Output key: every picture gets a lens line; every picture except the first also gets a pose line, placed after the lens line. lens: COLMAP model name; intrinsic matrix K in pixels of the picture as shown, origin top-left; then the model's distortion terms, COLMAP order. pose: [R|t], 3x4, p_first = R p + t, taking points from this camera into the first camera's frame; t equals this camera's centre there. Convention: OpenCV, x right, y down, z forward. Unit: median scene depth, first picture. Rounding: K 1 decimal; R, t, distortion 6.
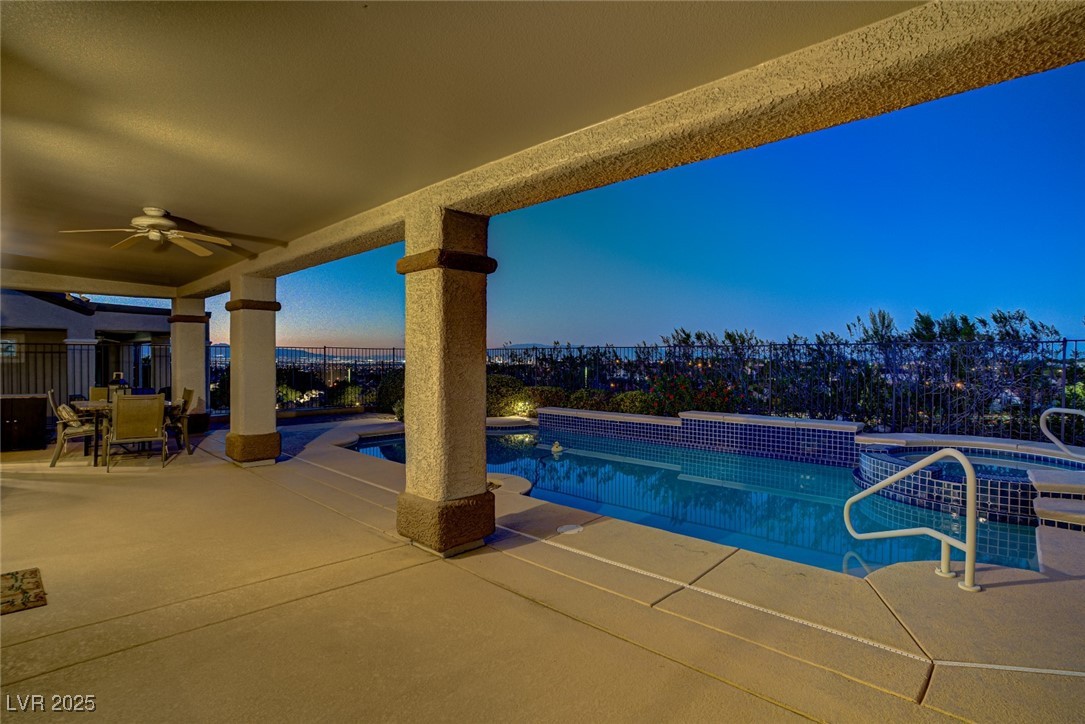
lens RADIAL K [[519.3, 0, 542.5], [0, 519.3, 362.0], [0, 0, 1]] dist [-0.067138, 0.030504]
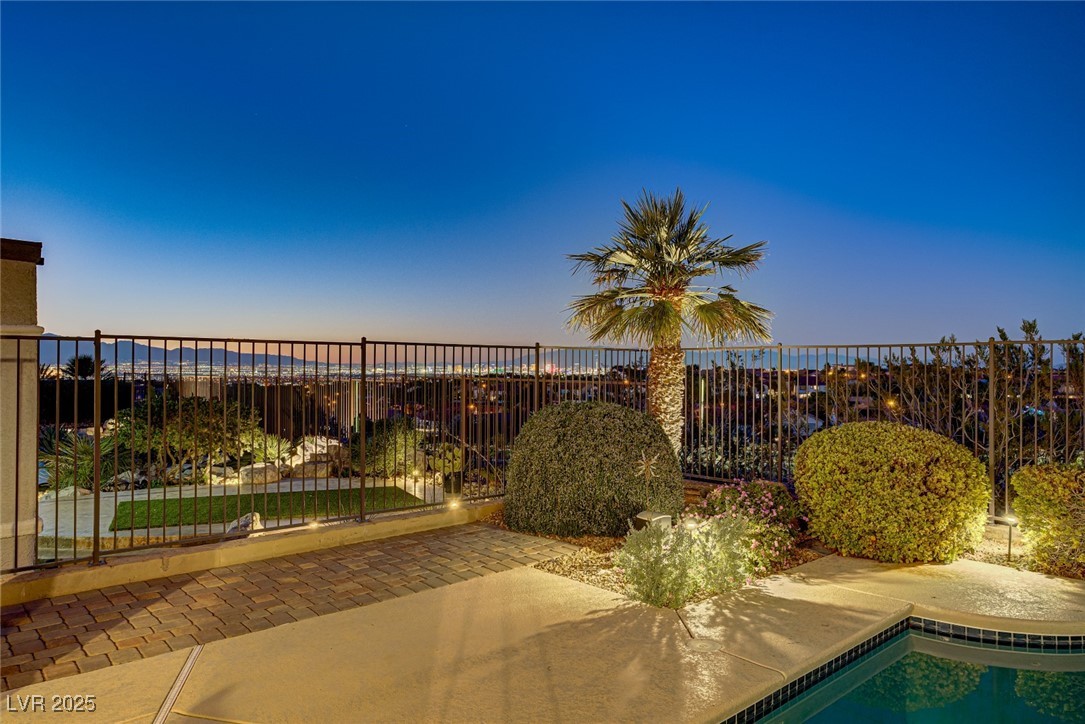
lens RADIAL K [[730.7, 0, 542.5], [0, 730.7, 362.0], [0, 0, 1]] dist [0.001001, 0.000126]
pose [[0.995107, -0.001815, -0.098782, -0.368633], [0.000561, 0.999919, -0.012727, -0.011931], [0.098797, 0.012609, 0.995028, 0.745744]]
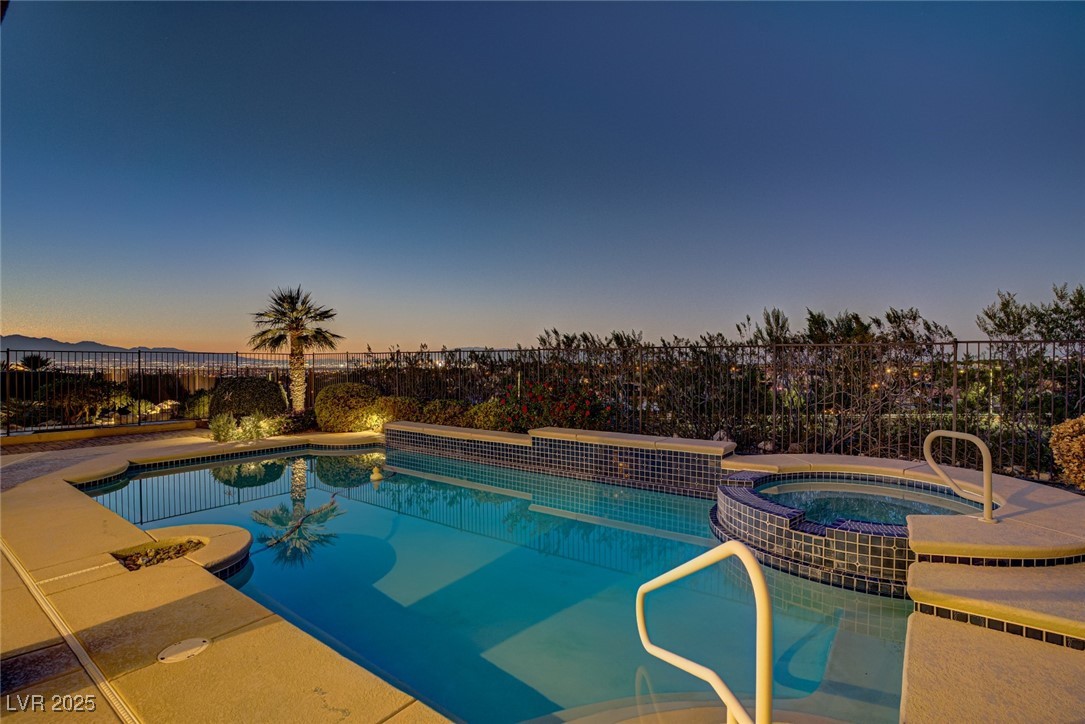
lens RADIAL K [[519.3, 0, 542.5], [0, 519.3, 362.0], [0, 0, 1]] dist [-0.067138, 0.030504]
pose [[0.994238, -0.003144, 0.107145, 0.196715], [0.003891, 0.999970, -0.006768, -0.004428], [-0.107120, 0.007146, 0.994220, 0.174760]]
